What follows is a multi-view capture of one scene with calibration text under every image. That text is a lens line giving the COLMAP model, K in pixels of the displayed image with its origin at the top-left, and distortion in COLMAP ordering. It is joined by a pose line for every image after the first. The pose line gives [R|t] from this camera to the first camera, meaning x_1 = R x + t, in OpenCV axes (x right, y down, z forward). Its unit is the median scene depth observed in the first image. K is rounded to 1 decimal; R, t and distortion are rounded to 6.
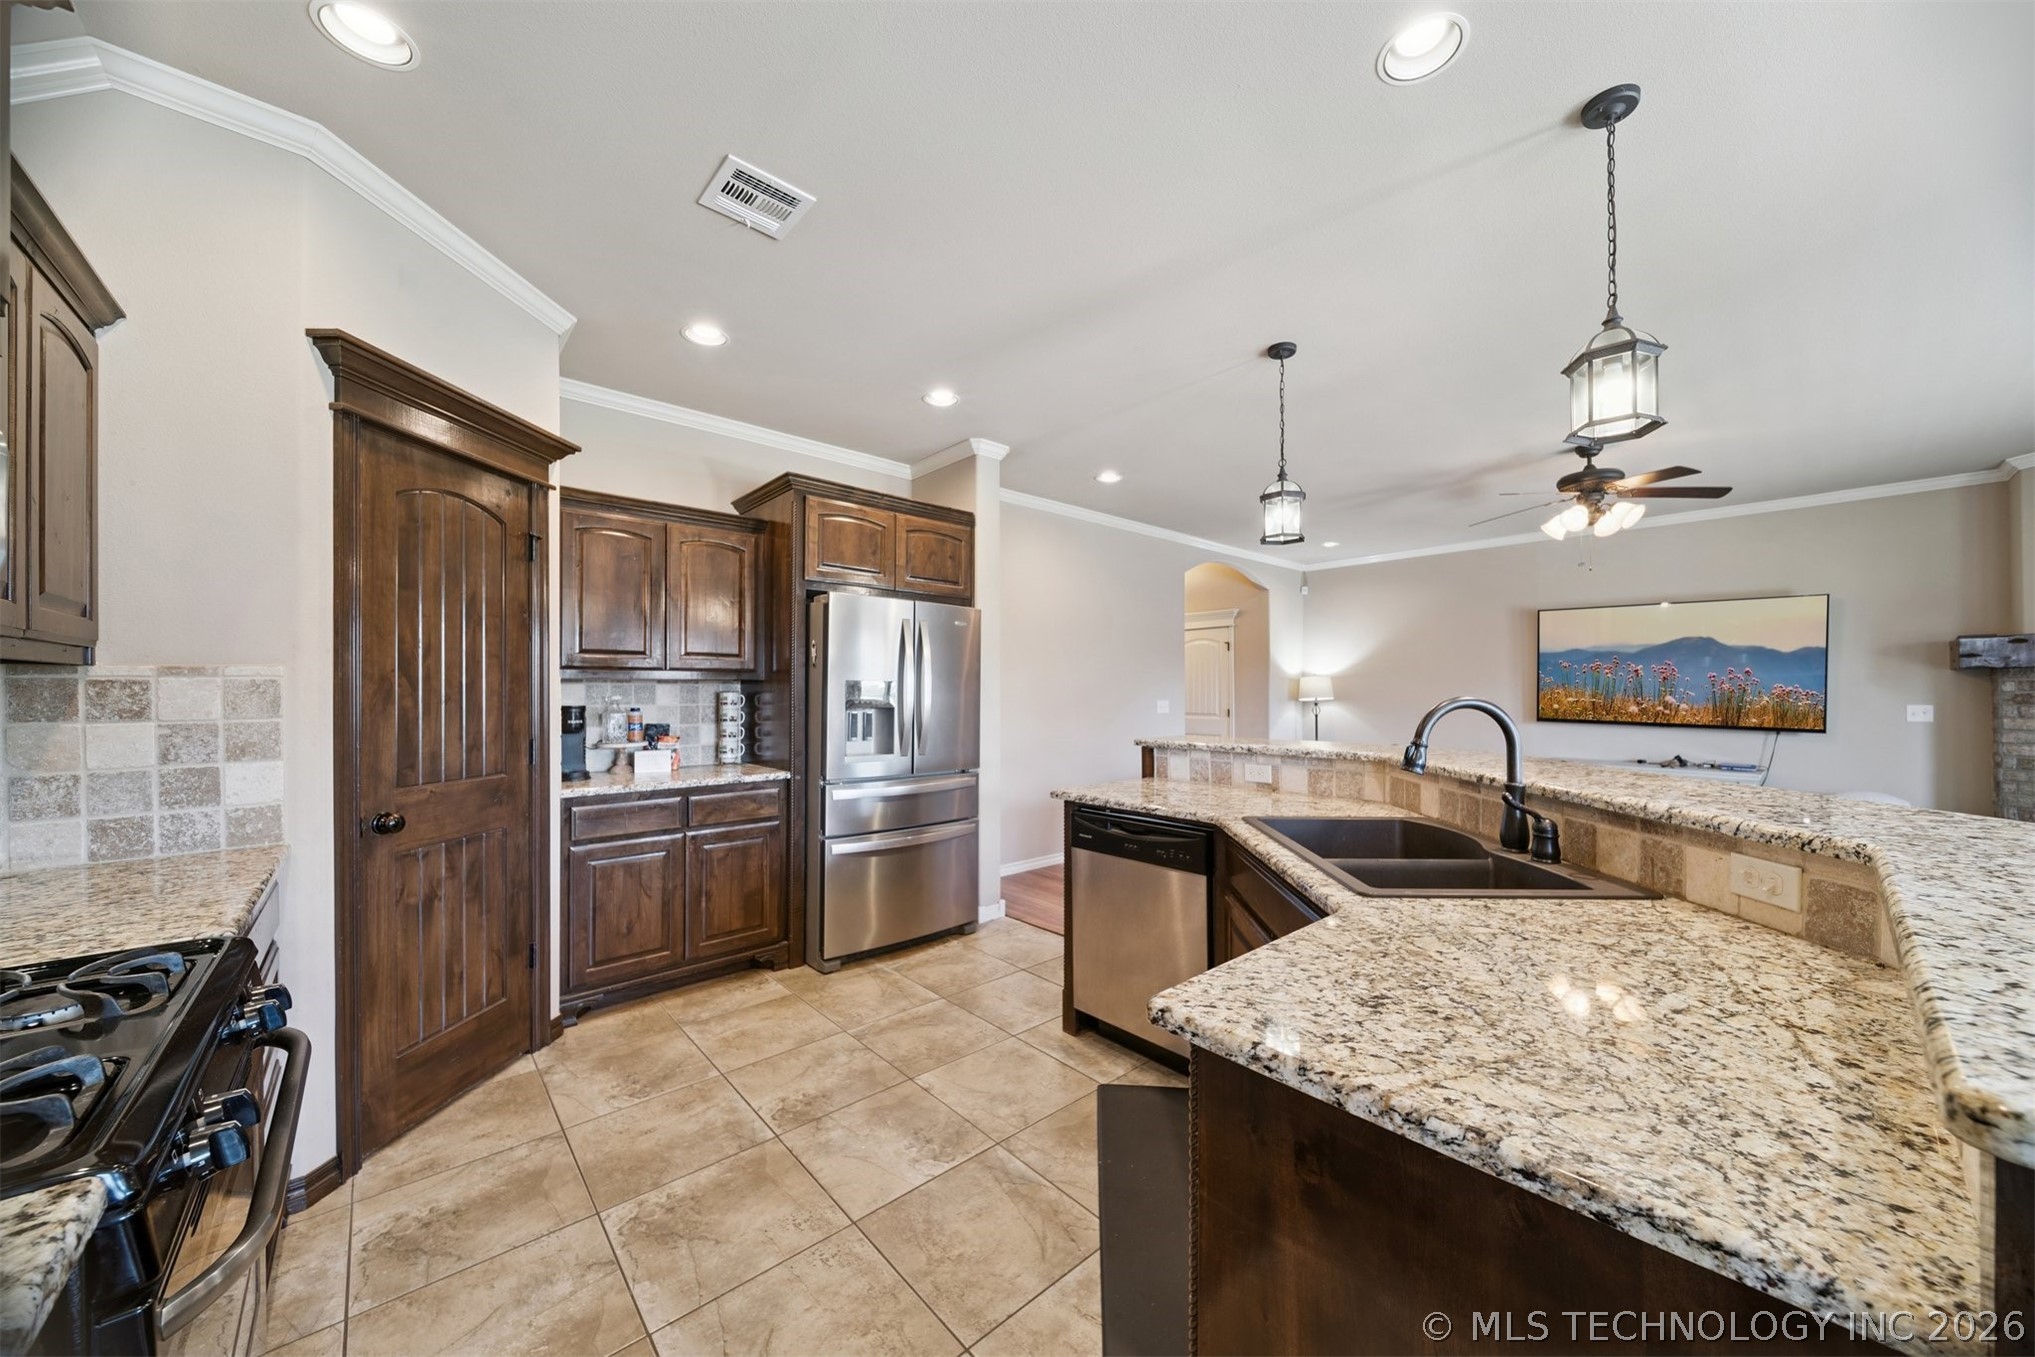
lens RADIAL K [[719.0, 0, 1031.0], [0, 719.0, 693.5], [0, 0, 1]] dist [-0.000583, -0.000116]
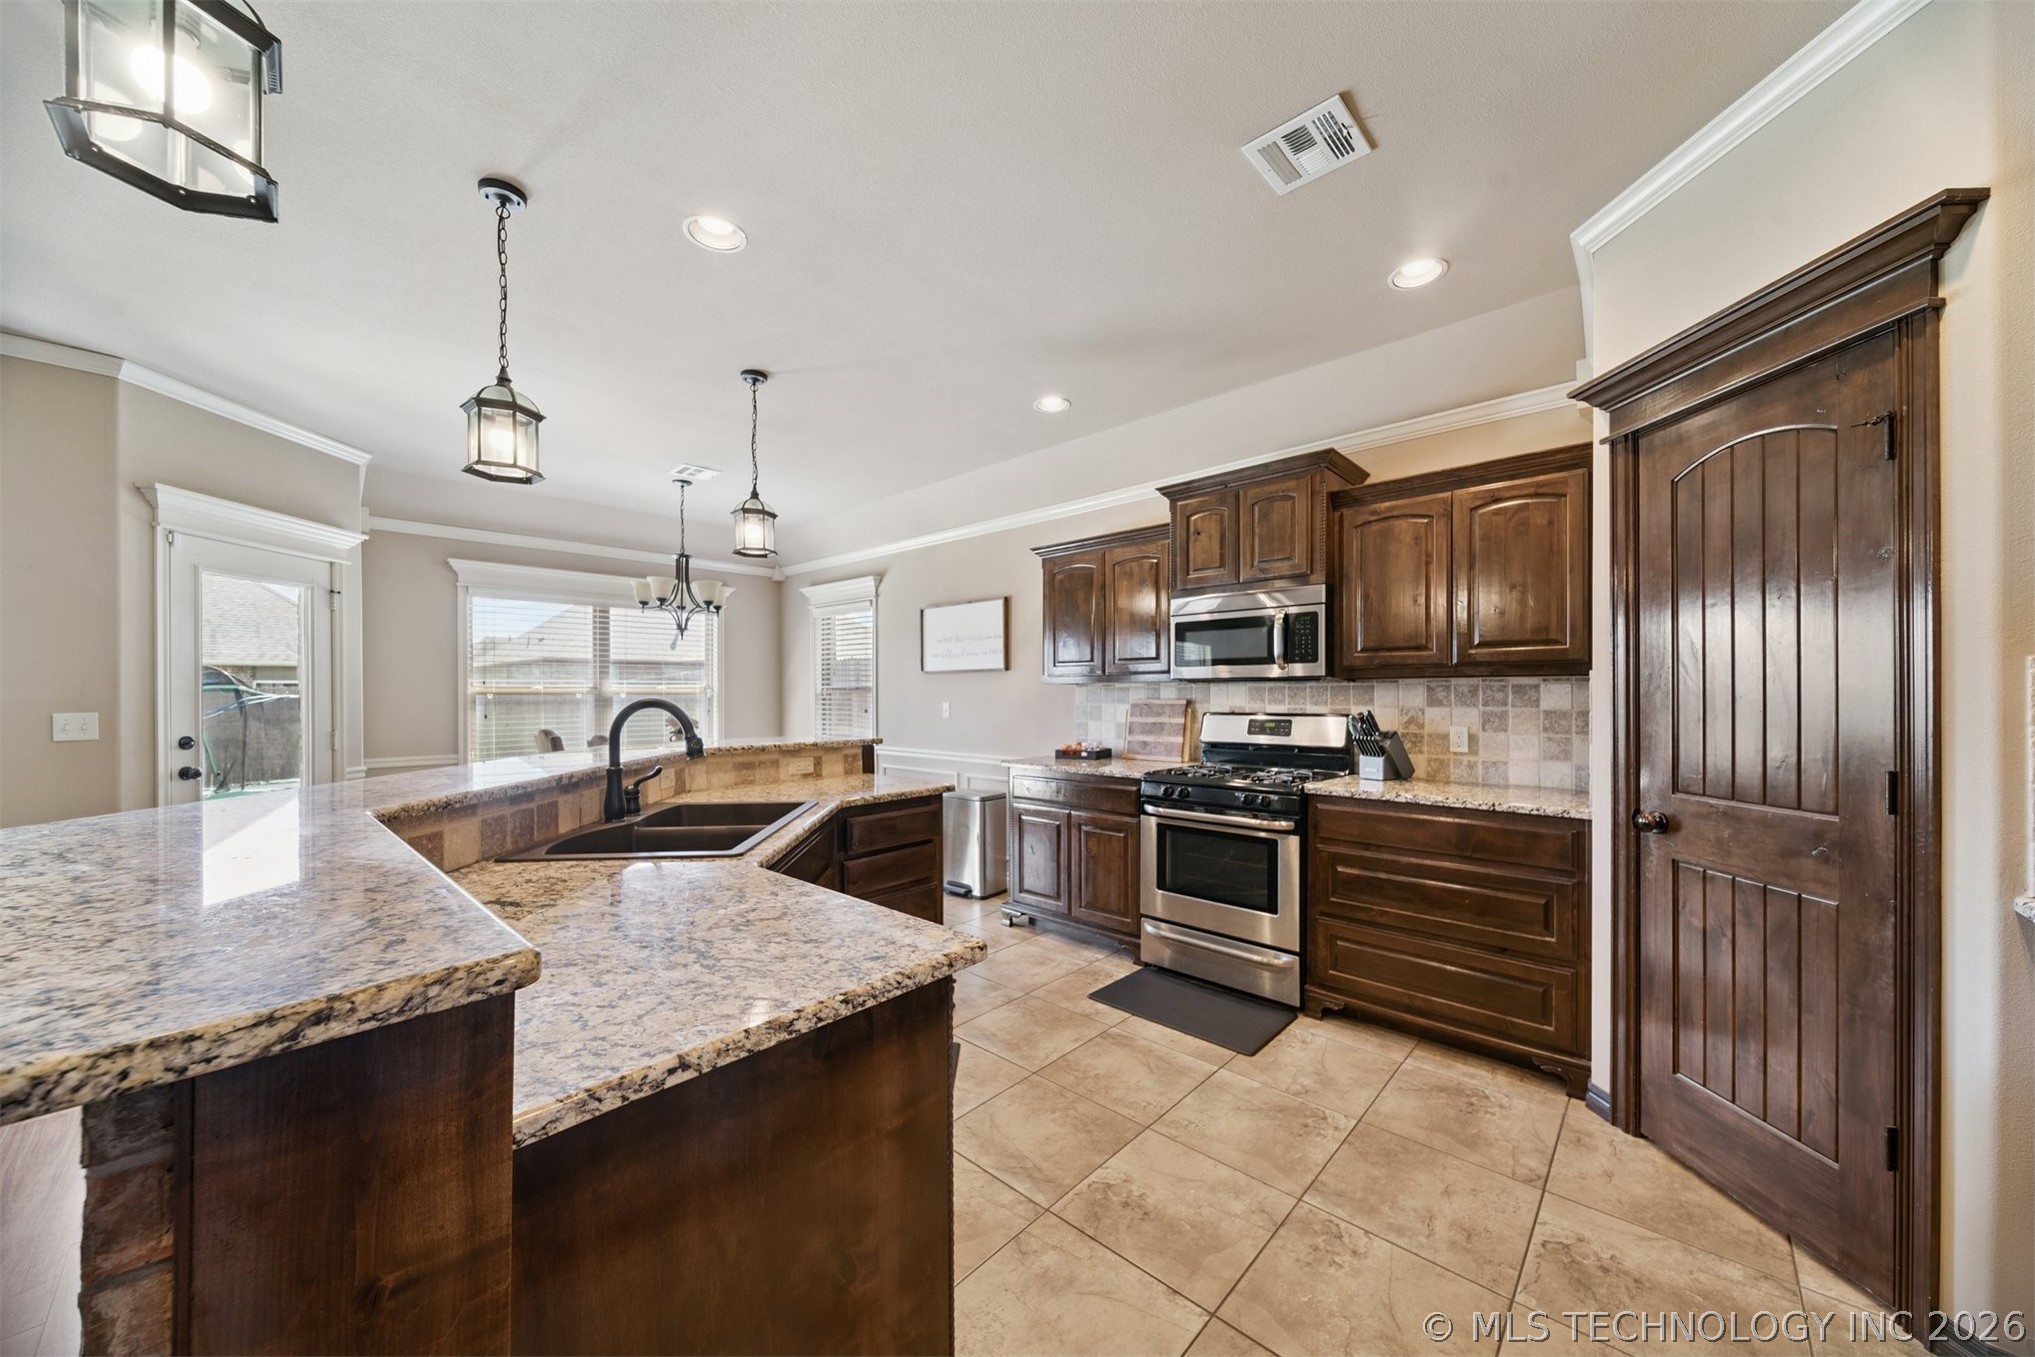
lens RADIAL K [[719.0, 0, 1031.0], [0, 719.0, 693.5], [0, 0, 1]] dist [-0.000583, -0.000116]
pose [[-0.995438, 0.001232, -0.095402, 0.041178], [0.000869, 0.999992, 0.003843, -0.001639], [0.095406, 0.003743, -0.995431, 1.387047]]
